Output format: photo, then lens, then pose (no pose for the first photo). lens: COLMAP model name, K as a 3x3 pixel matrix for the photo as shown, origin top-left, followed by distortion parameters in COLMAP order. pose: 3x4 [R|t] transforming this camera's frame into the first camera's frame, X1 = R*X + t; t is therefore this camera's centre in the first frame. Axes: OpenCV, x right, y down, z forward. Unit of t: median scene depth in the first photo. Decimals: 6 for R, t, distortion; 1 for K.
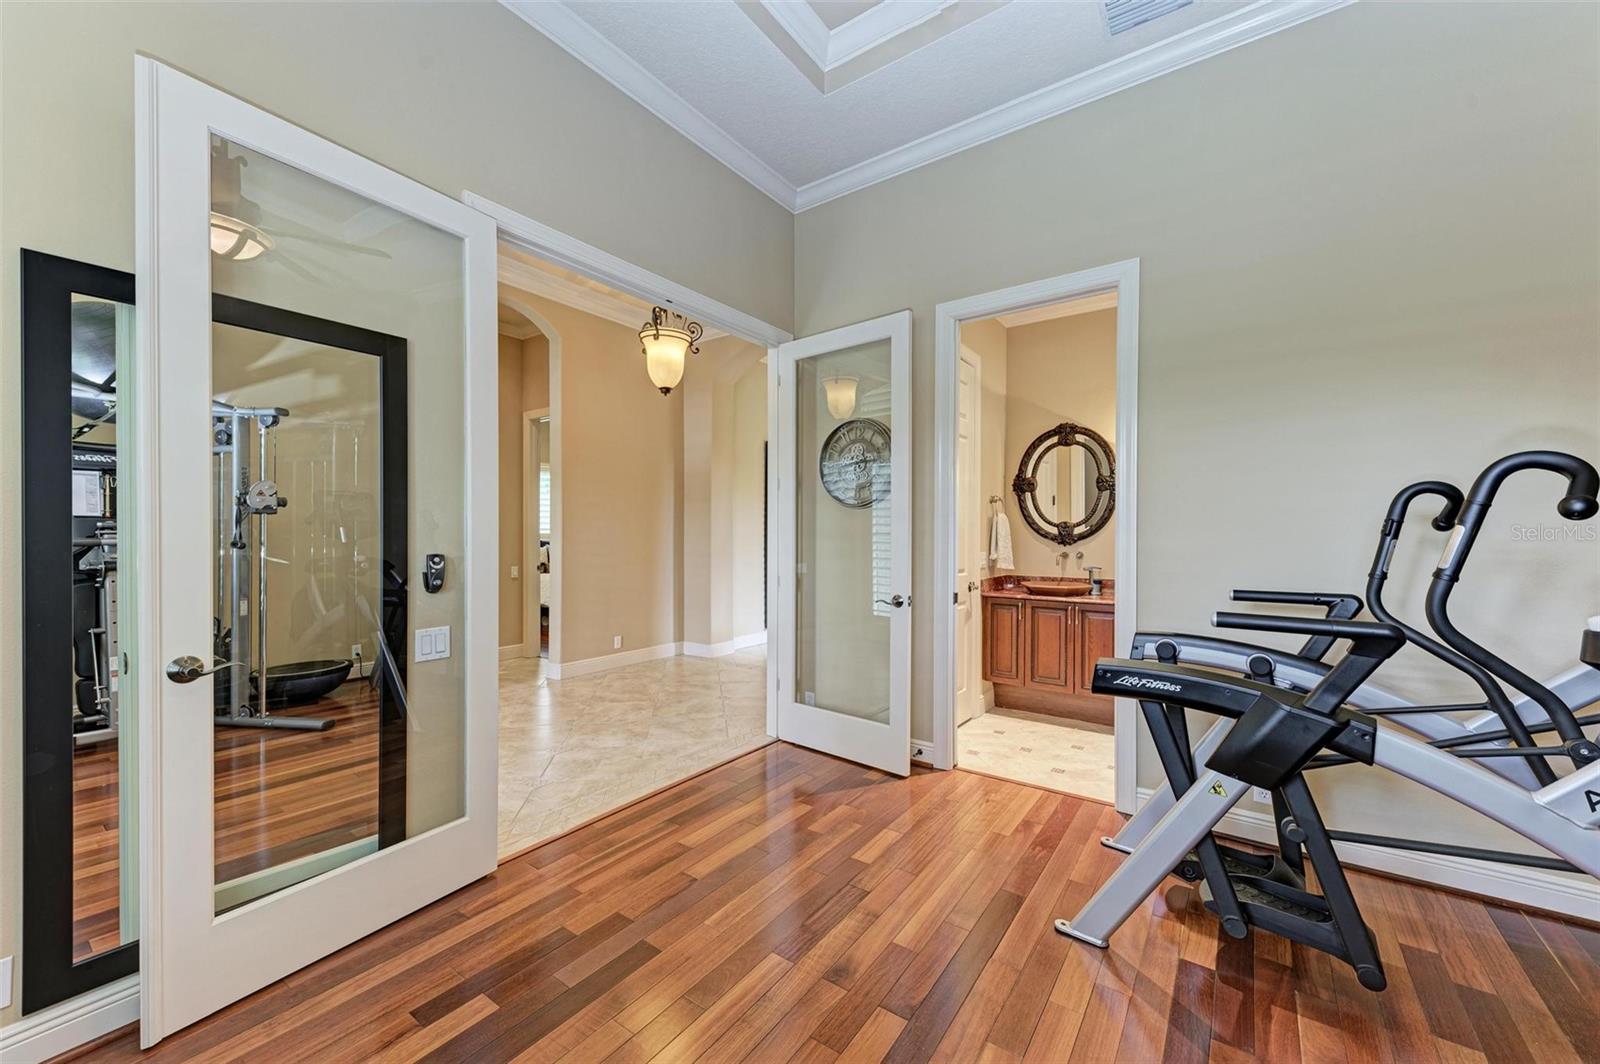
lens RADIAL K [[614.7, 0, 804.3], [0, 614.7, 537.9], [0, 0, 1]] dist [0.001821, 0.000008]
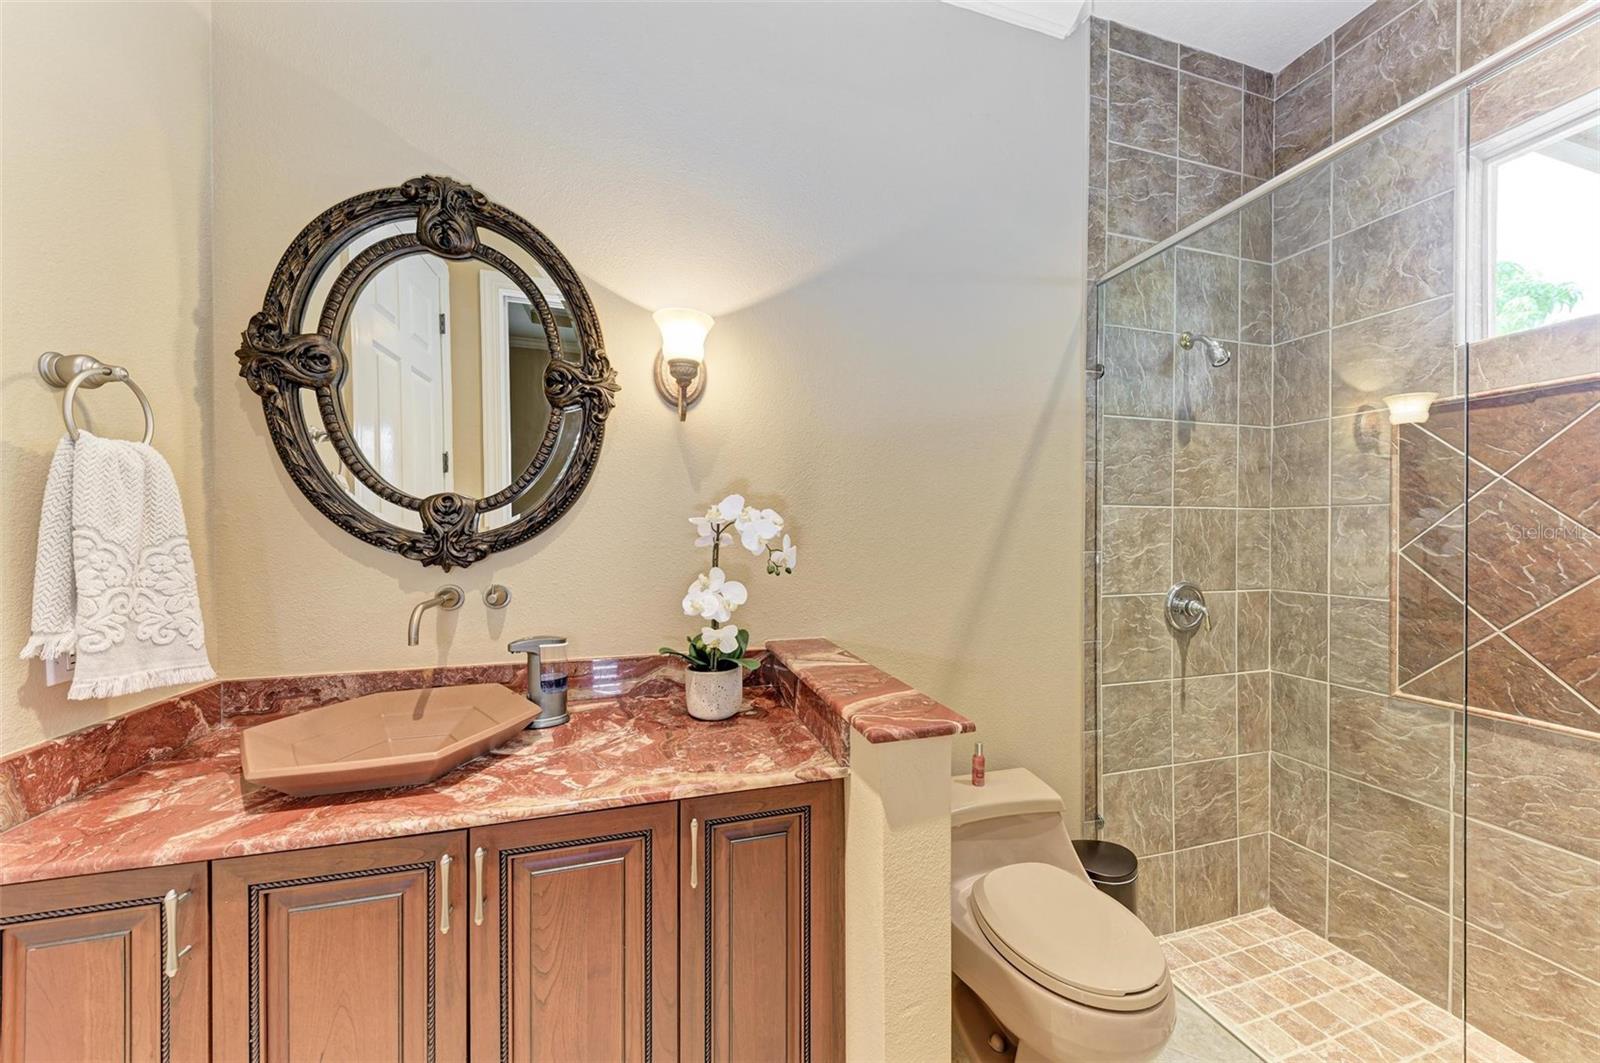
lens RADIAL K [[569.0, 0, 808.0], [0, 569.0, 533.7], [0, 0, 1]] dist [0.010985, -0.002292]
pose [[0.613345, -0.005764, 0.789794, 0.303491], [0.002677, 0.999983, 0.005219, -0.006728], [-0.789811, -0.001087, 0.613350, 0.668030]]
